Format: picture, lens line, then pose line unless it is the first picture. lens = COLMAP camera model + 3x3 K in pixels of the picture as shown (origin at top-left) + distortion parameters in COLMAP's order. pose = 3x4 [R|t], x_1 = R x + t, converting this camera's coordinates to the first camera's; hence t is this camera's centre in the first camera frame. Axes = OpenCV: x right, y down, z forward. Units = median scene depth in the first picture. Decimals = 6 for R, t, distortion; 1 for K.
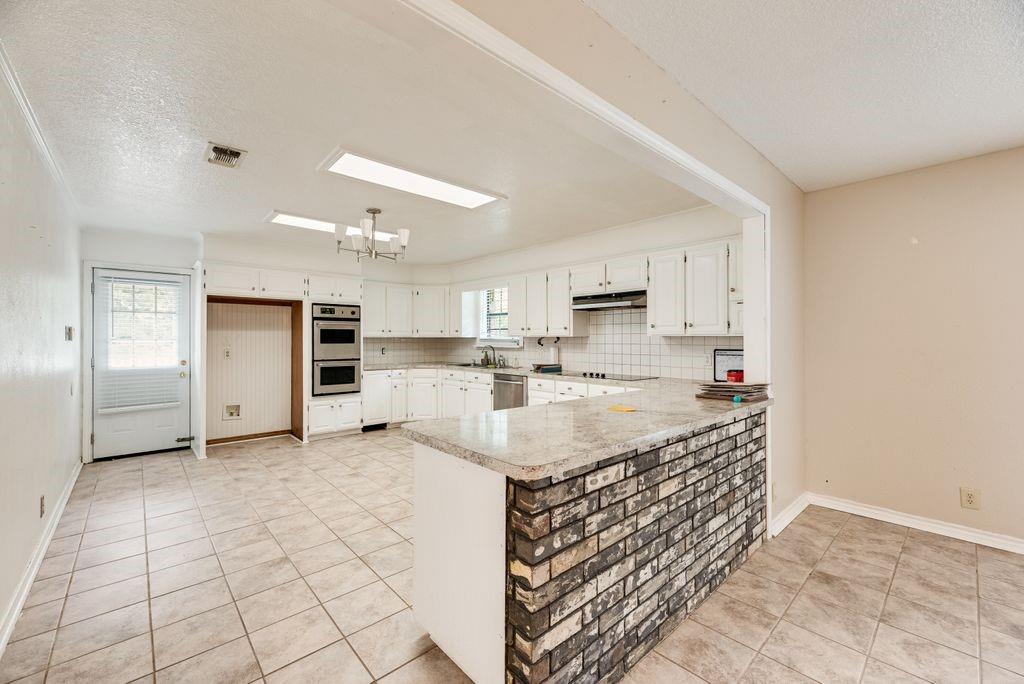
lens RADIAL K [[412.0, 0, 509.1], [0, 412.0, 337.7], [0, 0, 1]] dist [0.002228, -0.000736]
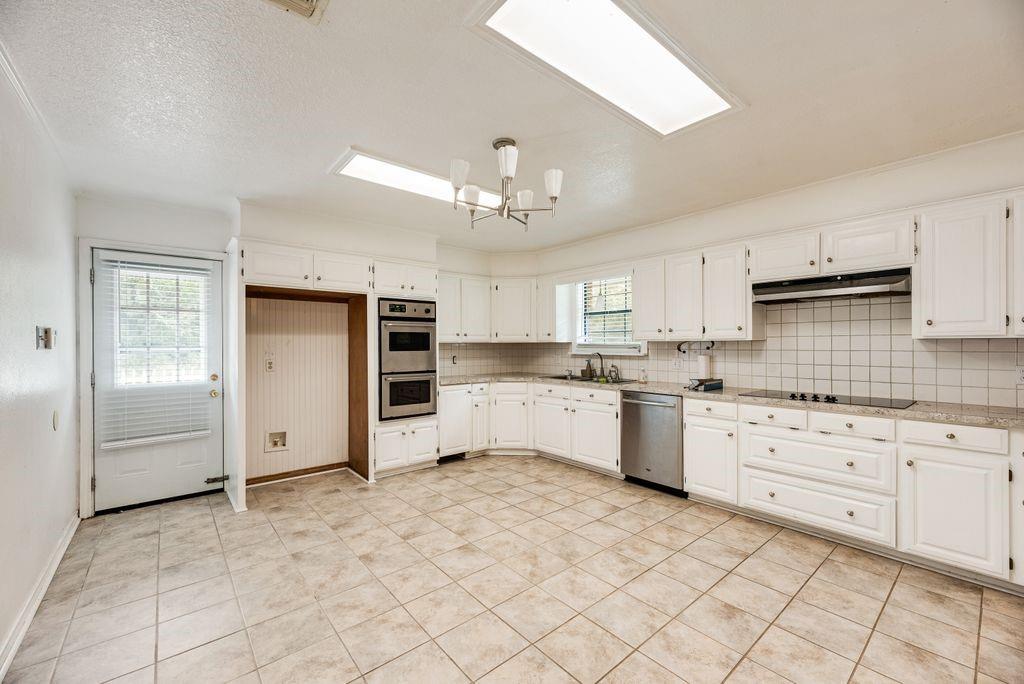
lens RADIAL K [[412.0, 0, 512.6], [0, 412.0, 344.8], [0, 0, 1]] dist [0.002228, -0.000736]
pose [[0.999394, -0.004097, -0.034559, -0.233370], [0.004214, 0.999986, 0.003300, 0.001034], [0.034545, -0.003443, 0.999397, 0.284259]]
